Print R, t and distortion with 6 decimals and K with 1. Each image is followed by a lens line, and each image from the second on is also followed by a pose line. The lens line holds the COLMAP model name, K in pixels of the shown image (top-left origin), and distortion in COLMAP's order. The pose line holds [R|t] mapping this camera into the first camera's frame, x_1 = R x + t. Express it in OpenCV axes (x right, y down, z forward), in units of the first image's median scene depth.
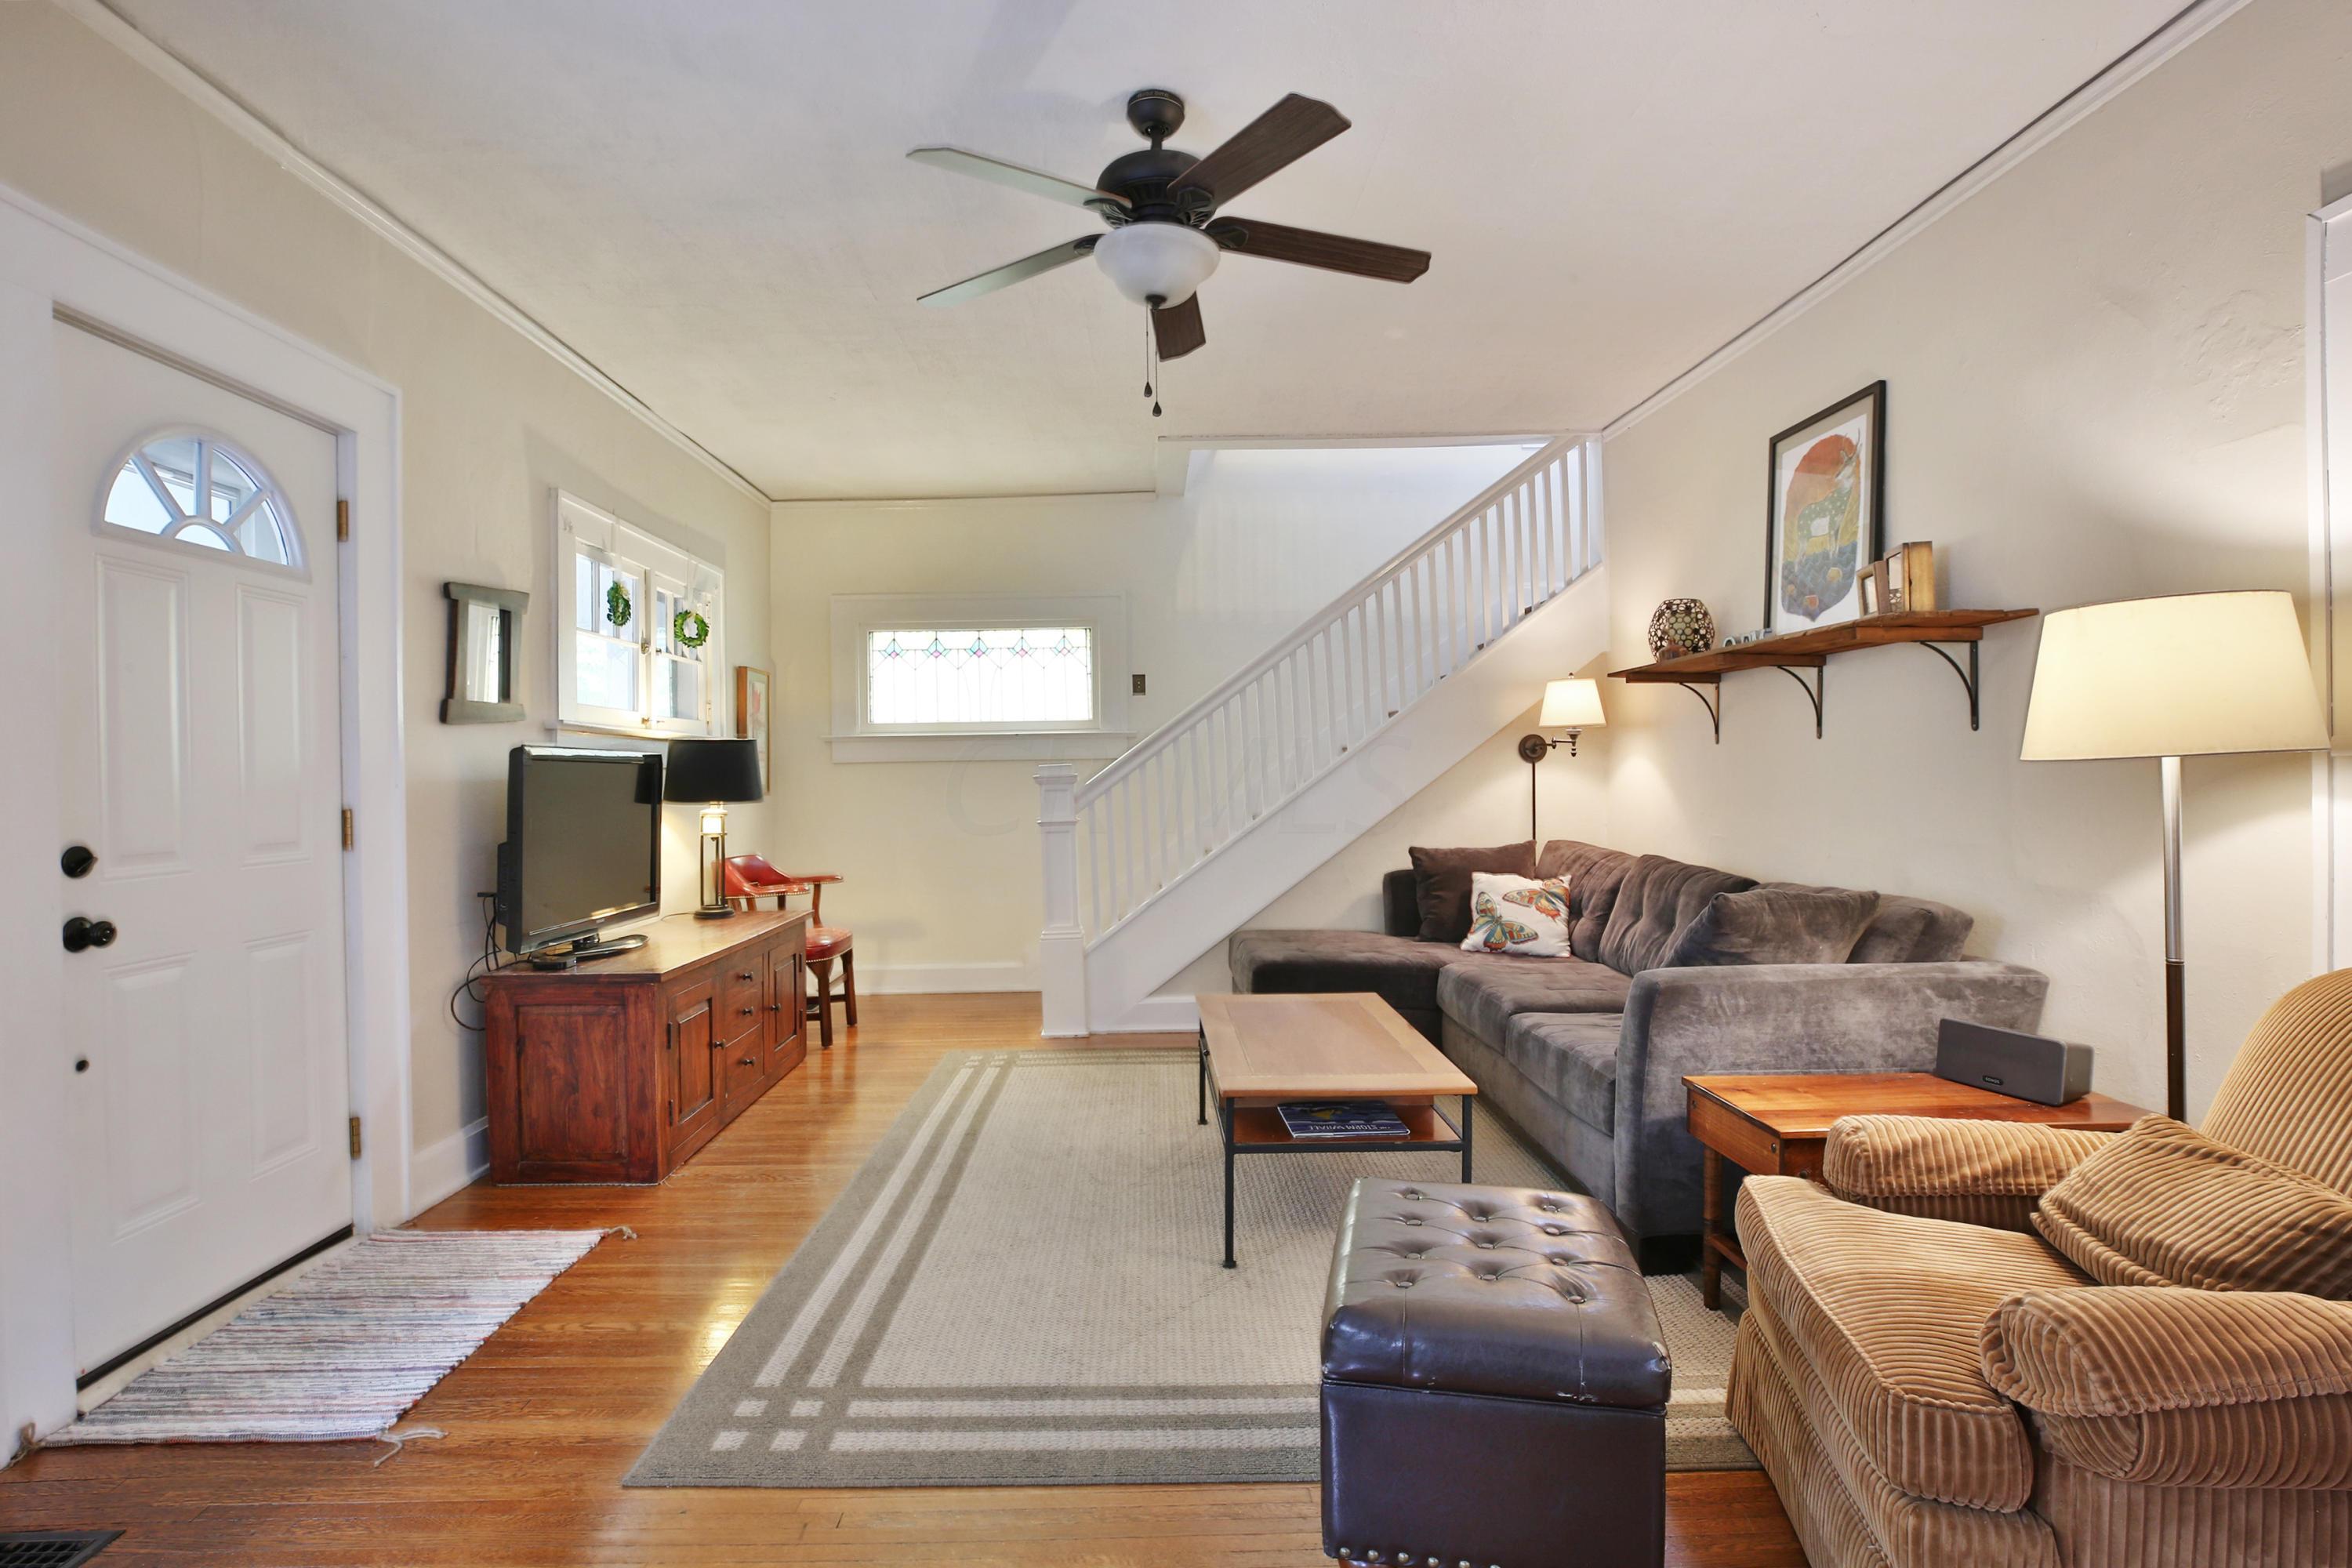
lens RADIAL K [[1160.6, 0, 1171.4], [0, 1160.6, 789.7], [0, 0, 1]] dist [-0.051563, 0.014308]
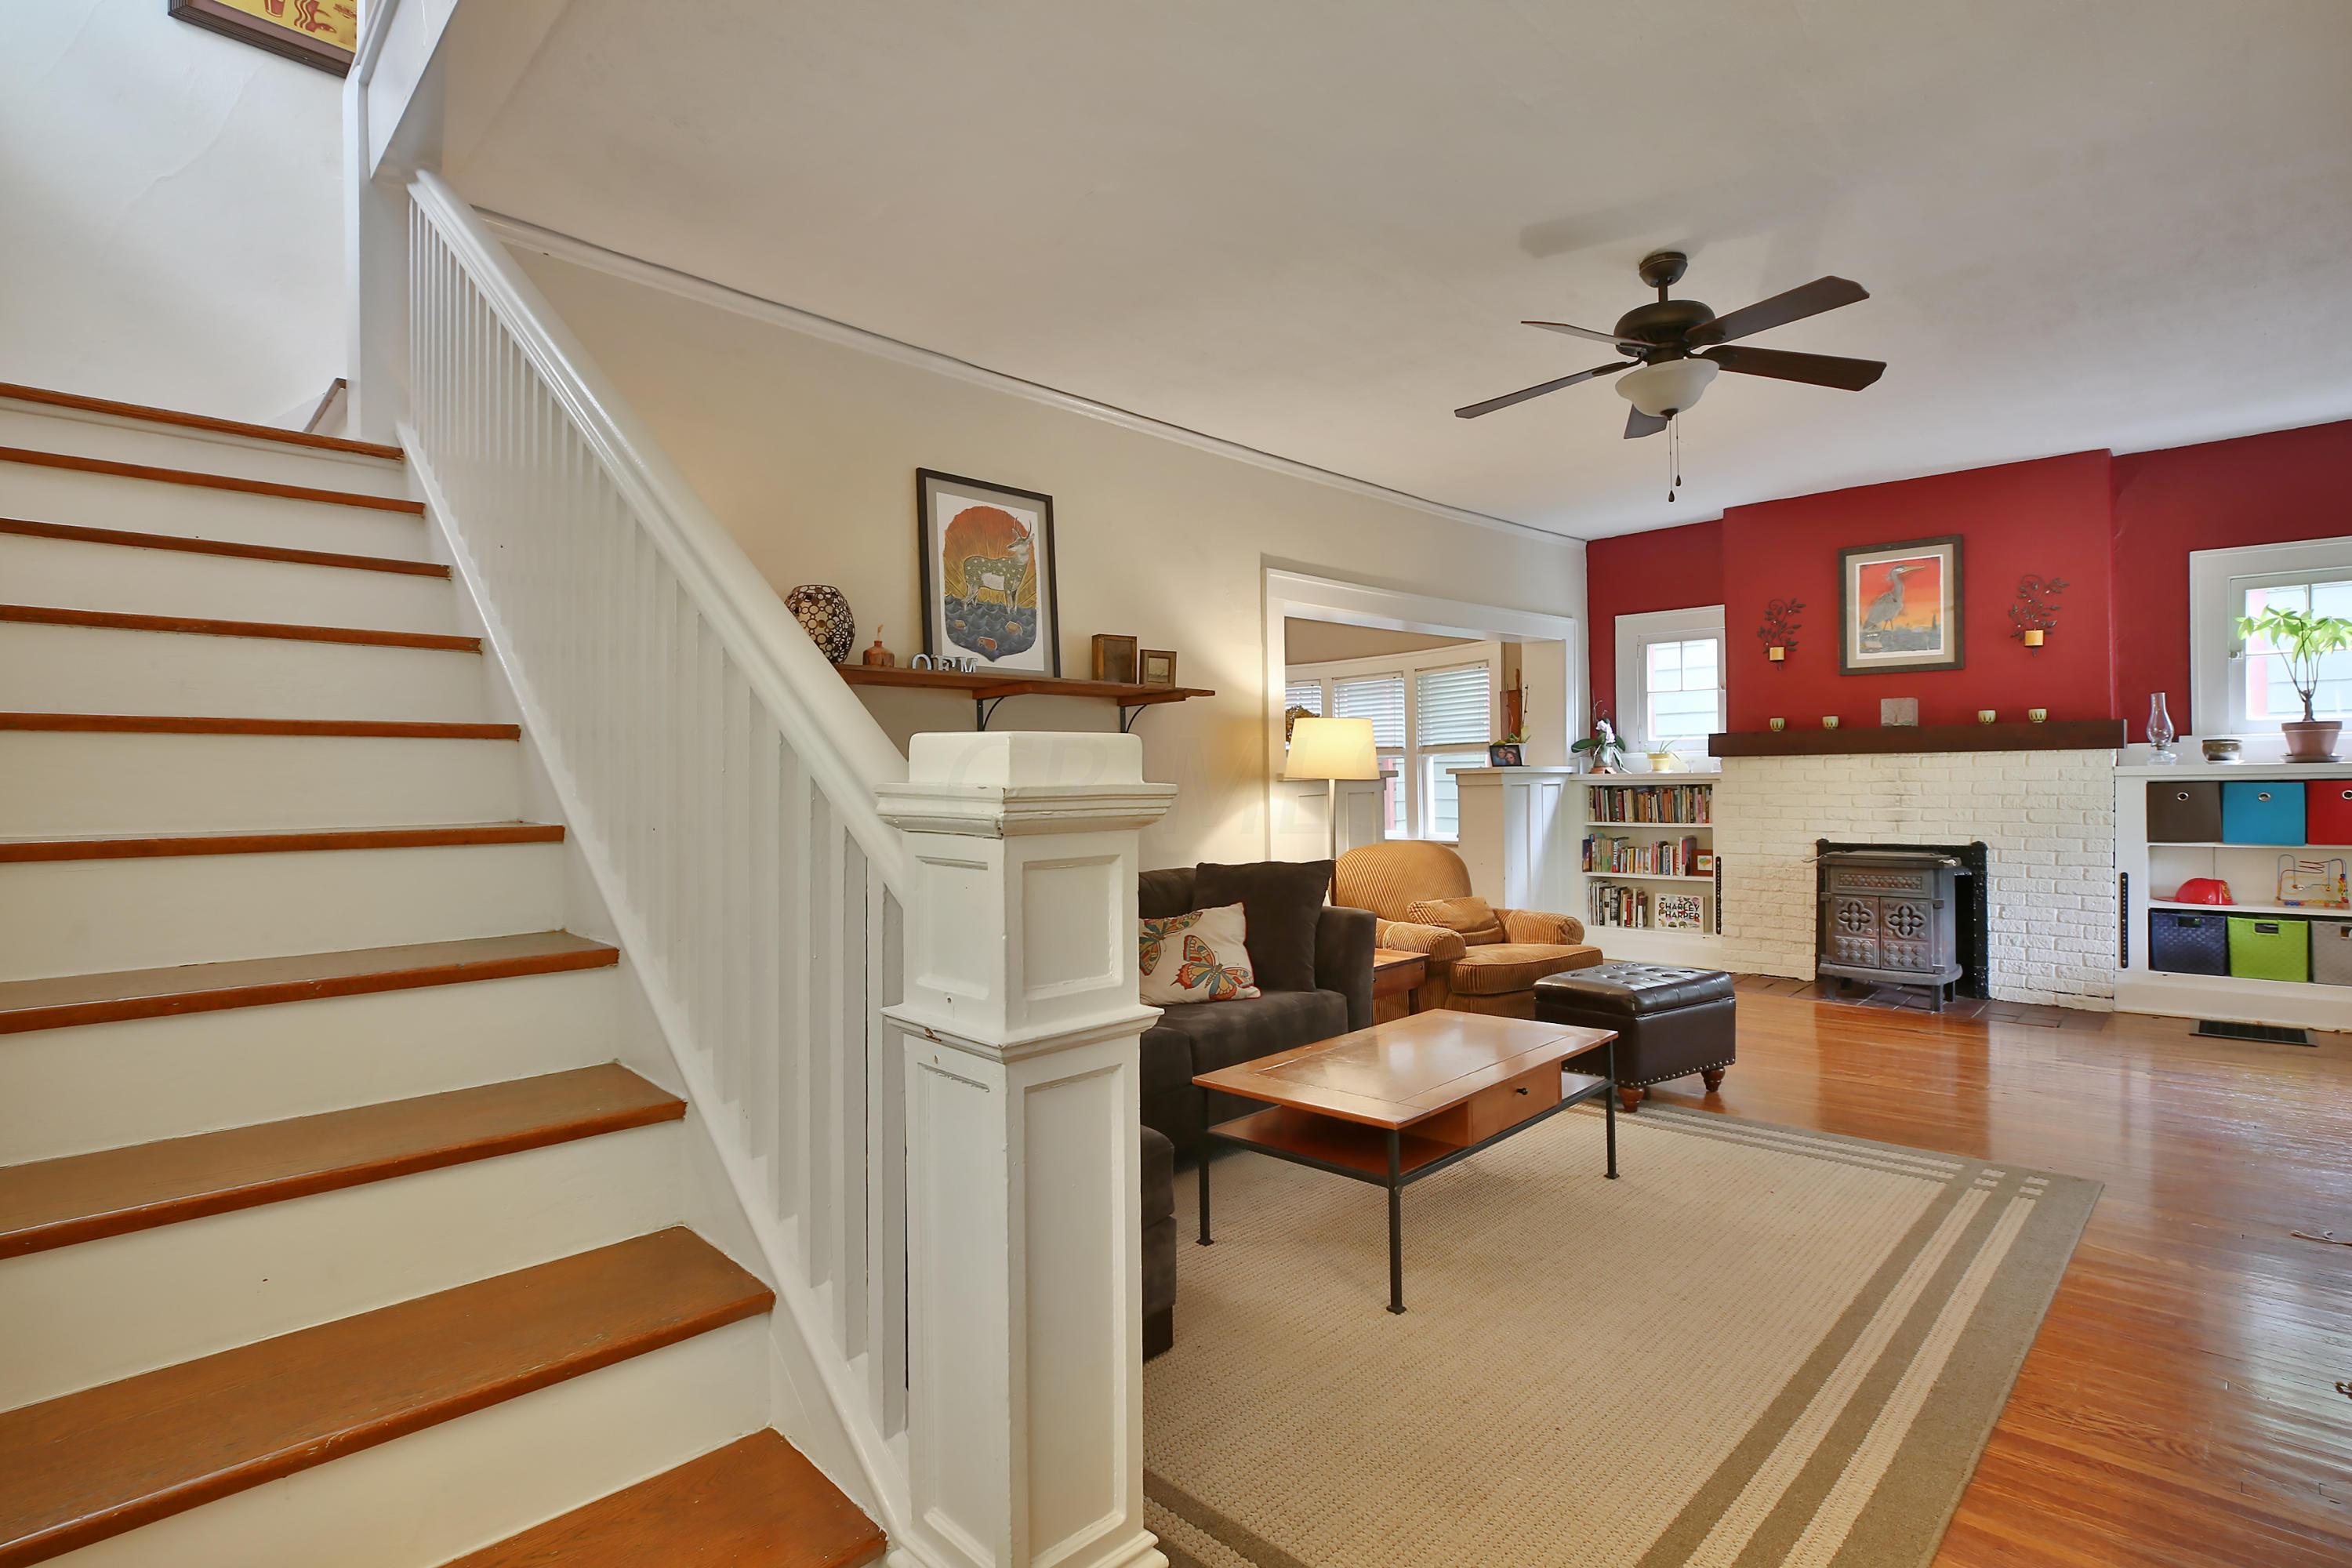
lens RADIAL K [[1133.8, 0, 1169.2], [0, 1133.8, 781.4], [0, 0, 1]] dist [-0.044989, 0.013985]
pose [[-0.689173, 0.021011, 0.724292, -0.411146], [0.032607, 0.999466, 0.002033, -0.023834], [-0.723863, 0.025018, -0.689490, 1.770960]]
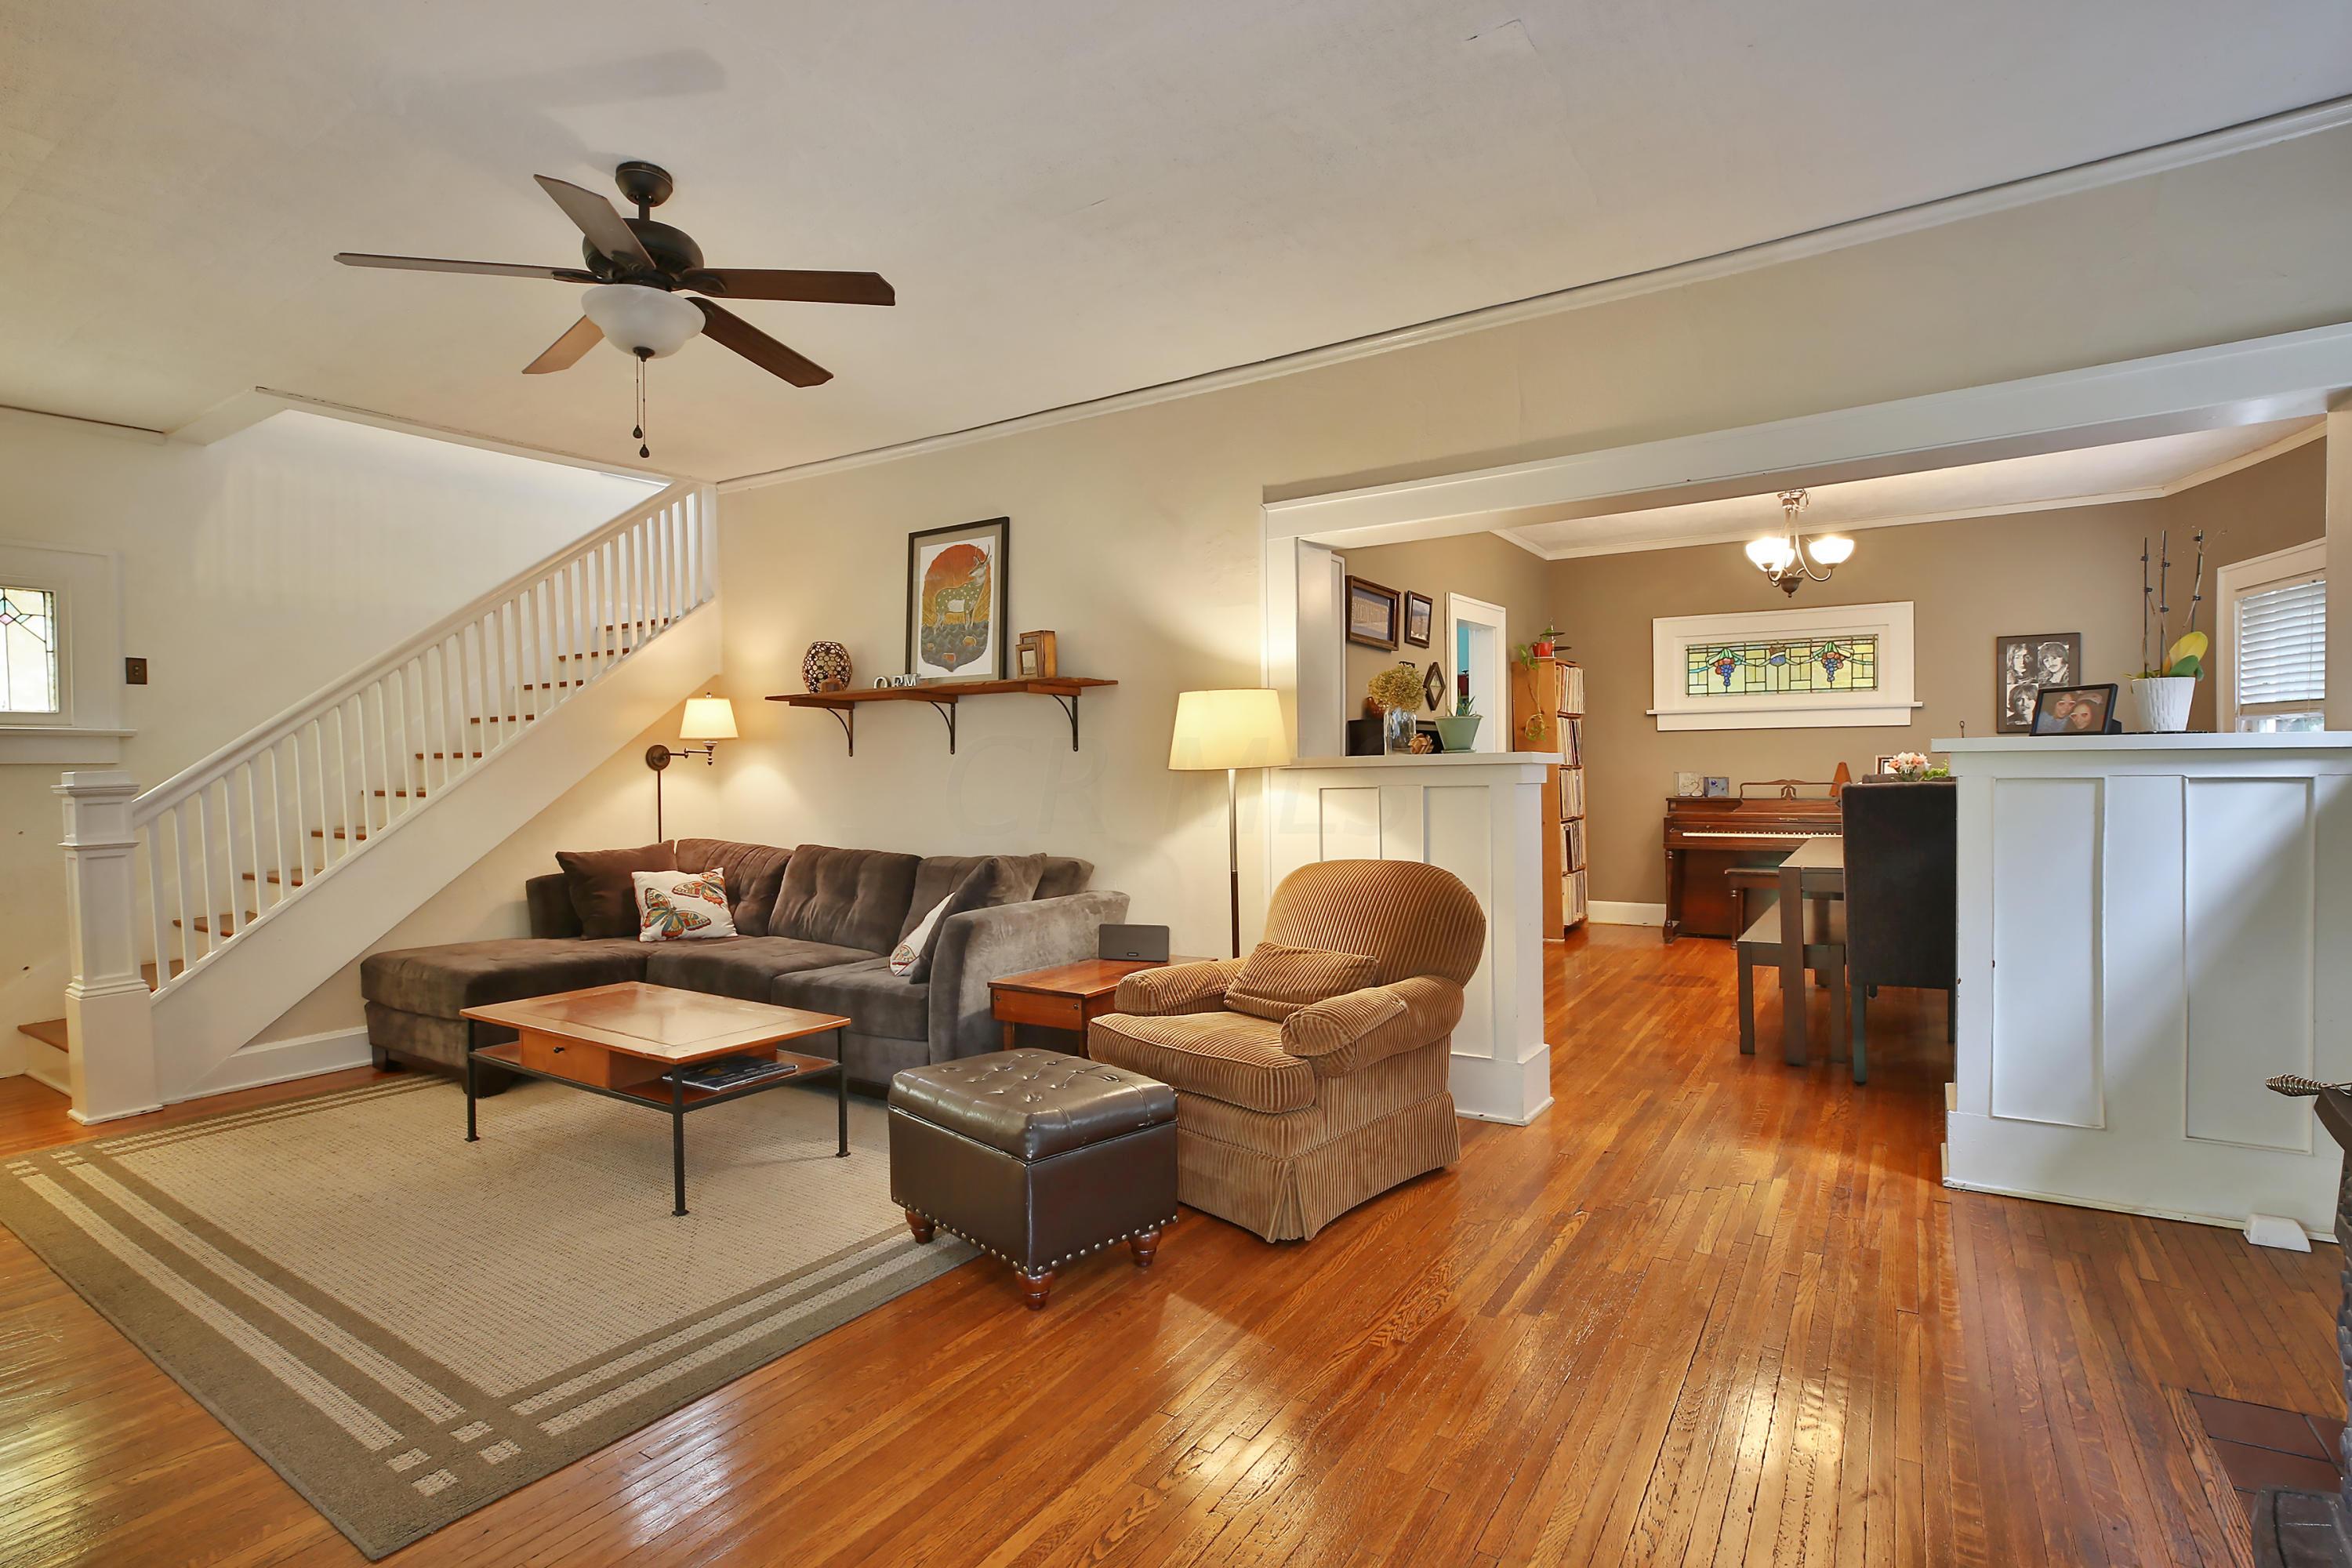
lens RADIAL K [[1133.8, 0, 1169.2], [0, 1133.8, 781.4], [0, 0, 1]] dist [-0.044989, 0.013985]
pose [[0.567196, -0.005827, 0.823562, -0.475469], [0.017836, 0.999827, -0.005210, 0.001937], [-0.823390, 0.017644, 0.567202, -0.021499]]
